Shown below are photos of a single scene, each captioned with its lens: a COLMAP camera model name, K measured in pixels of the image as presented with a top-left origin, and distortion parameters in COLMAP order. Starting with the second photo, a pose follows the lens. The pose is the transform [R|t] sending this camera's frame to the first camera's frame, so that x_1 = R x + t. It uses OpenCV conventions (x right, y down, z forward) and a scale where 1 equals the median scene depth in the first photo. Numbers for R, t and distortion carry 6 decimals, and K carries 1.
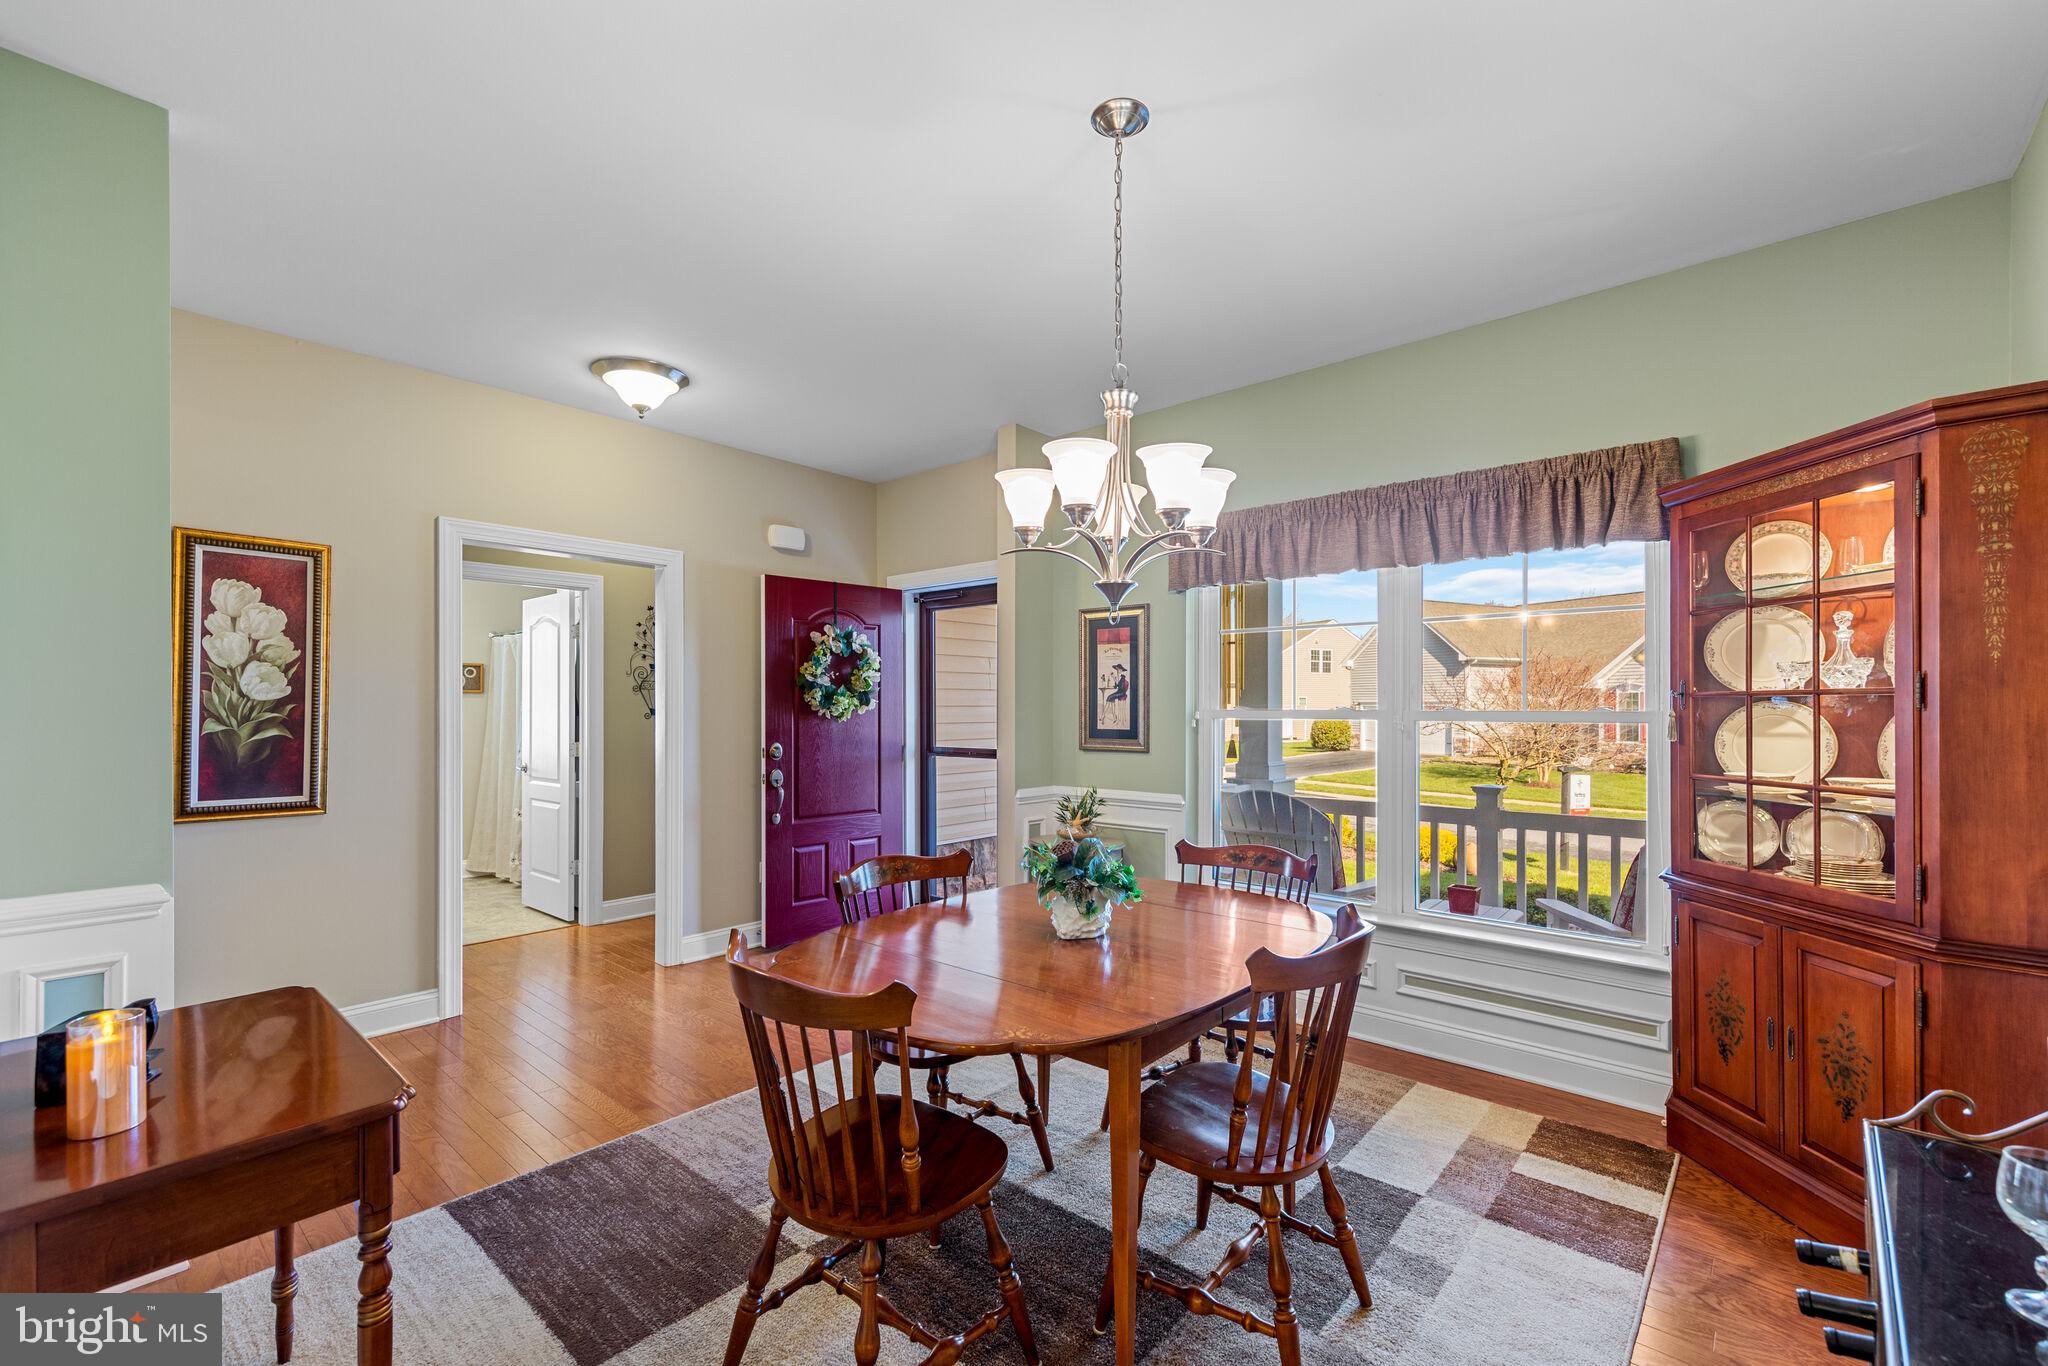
lens RADIAL K [[869.8, 0, 1011.3], [0, 869.8, 695.4], [0, 0, 1]] dist [0.002479, -0.000315]
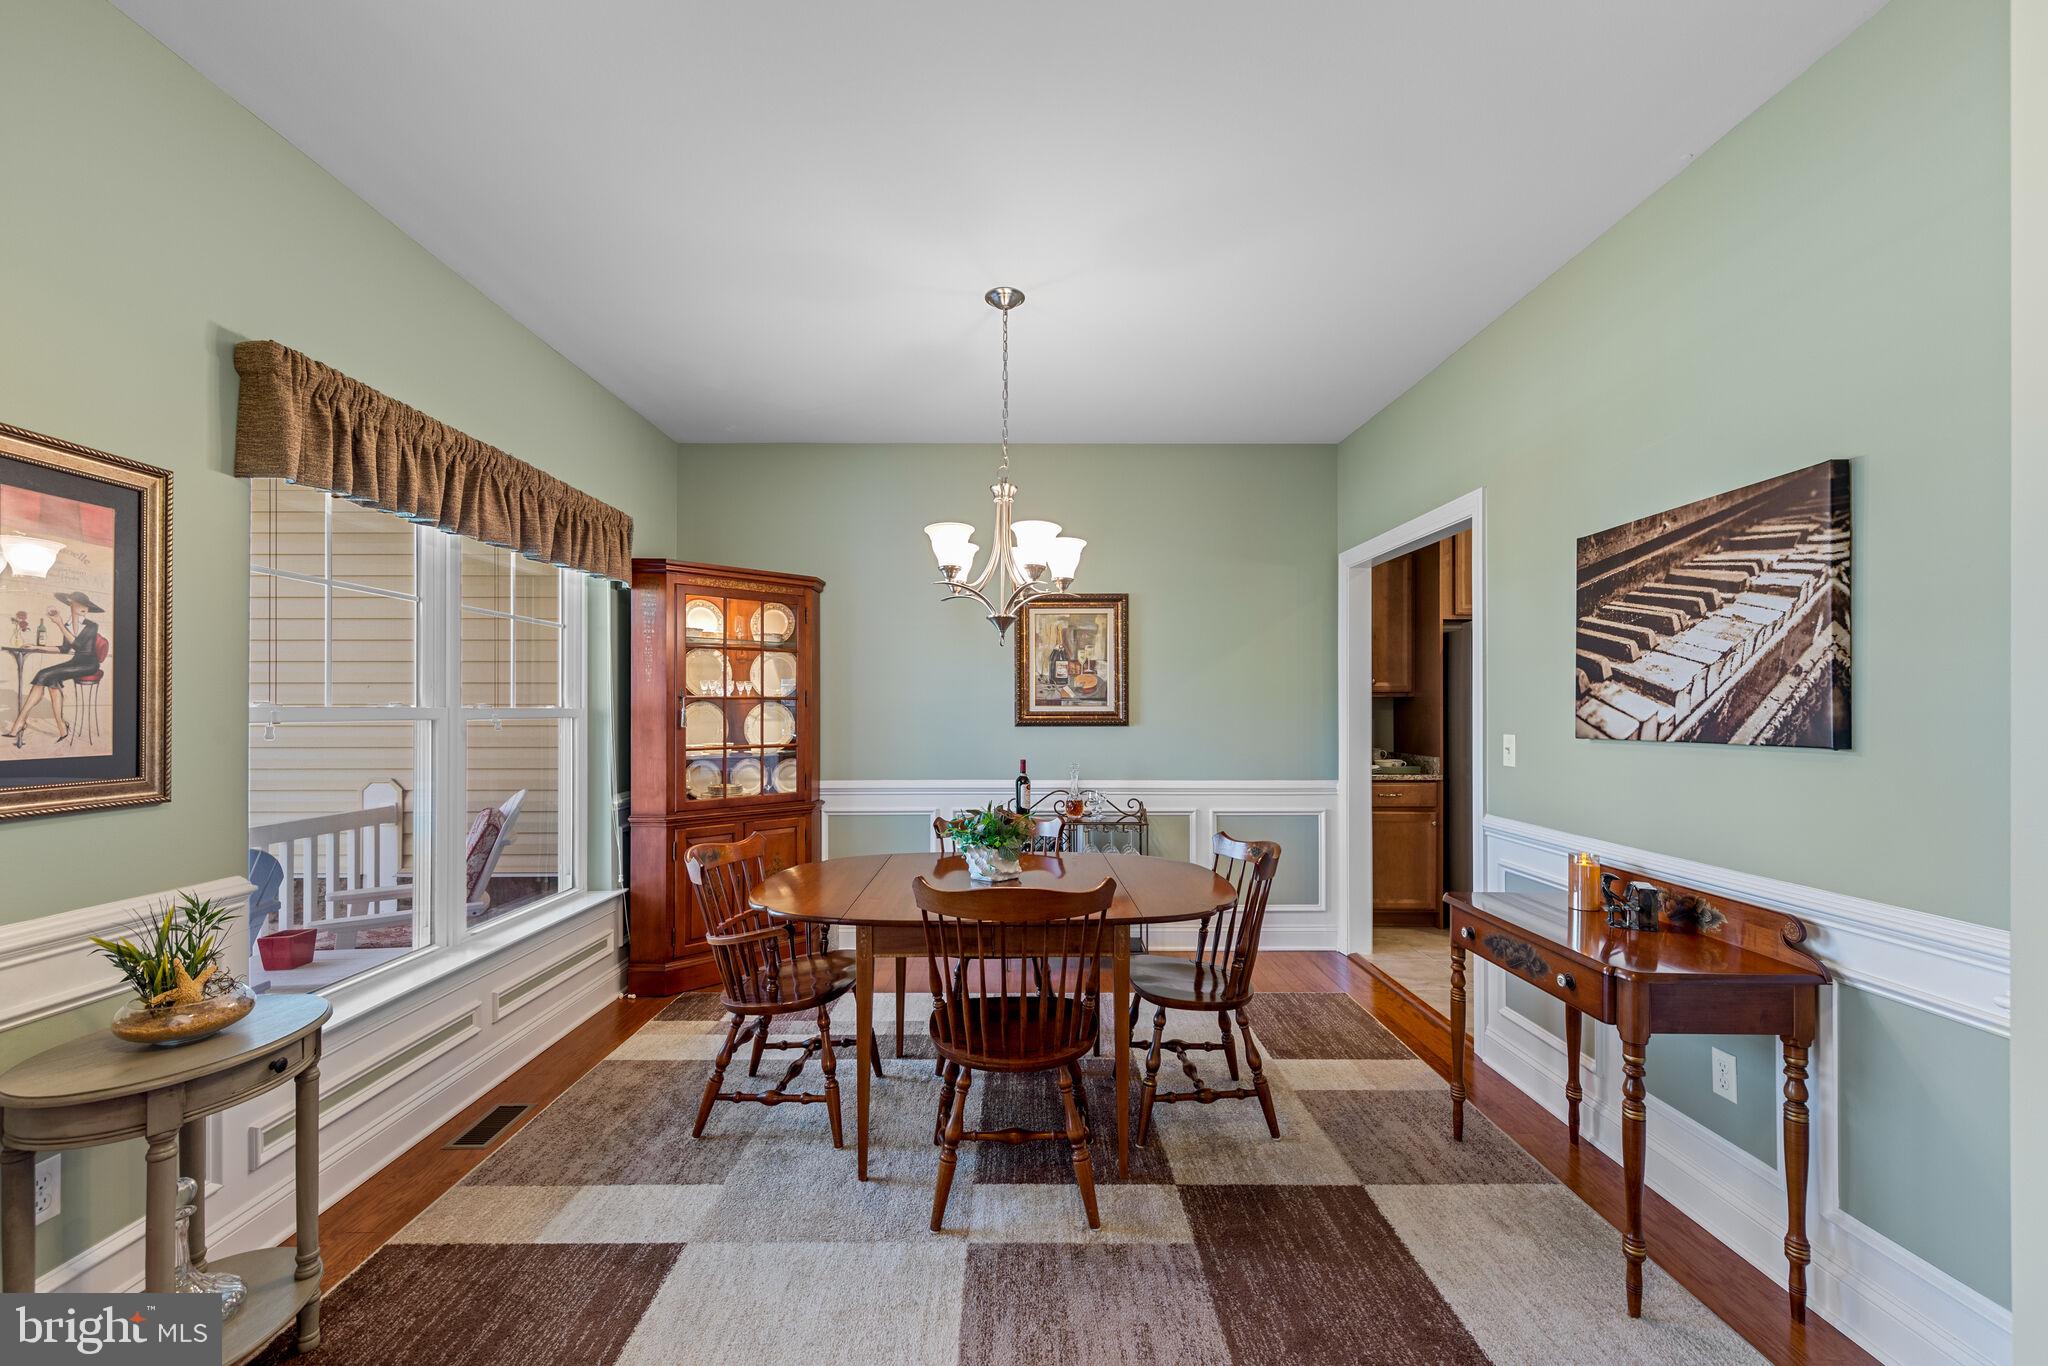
lens RADIAL K [[869.8, 0, 1019.5], [0, 869.8, 702.2], [0, 0, 1]] dist [0.002479, -0.000315]
pose [[-0.675942, 0.006733, 0.736924, -0.464085], [-0.010654, 0.999764, -0.018907, 0.017379], [-0.736878, -0.020631, -0.675711, 0.958074]]
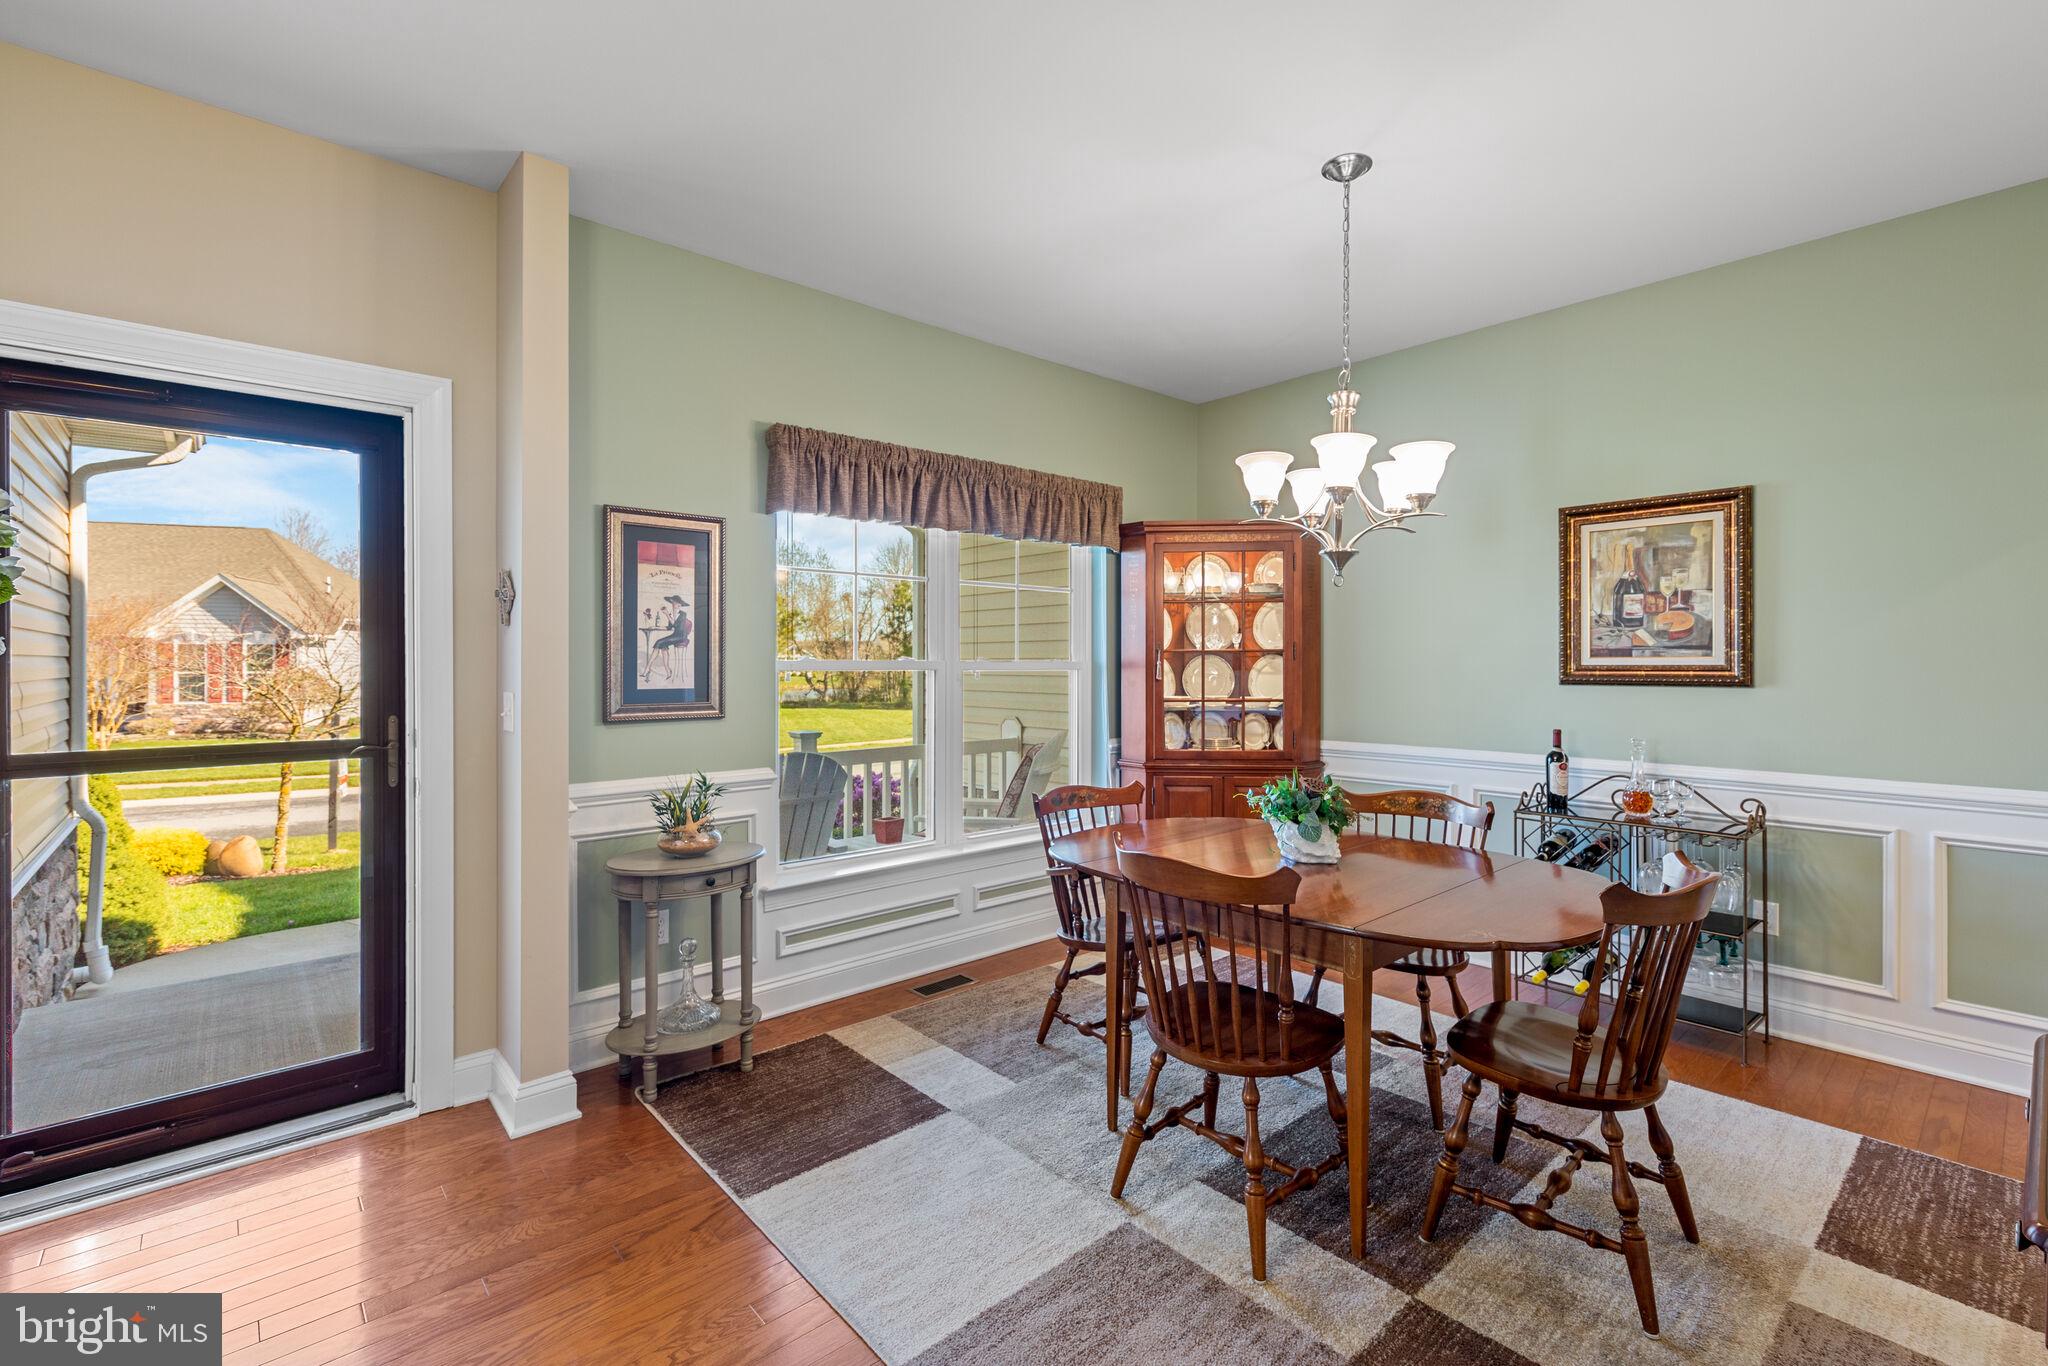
lens RADIAL K [[907.6, 0, 966.1], [0, 907.6, 658.5], [0, 0, 1]] dist [0.003684, -0.000297]
pose [[0.136772, 0.005811, 0.990586, -0.576417], [-0.015510, 0.999873, -0.003724, 0.014191], [-0.990481, -0.014855, 0.136845, 0.670413]]
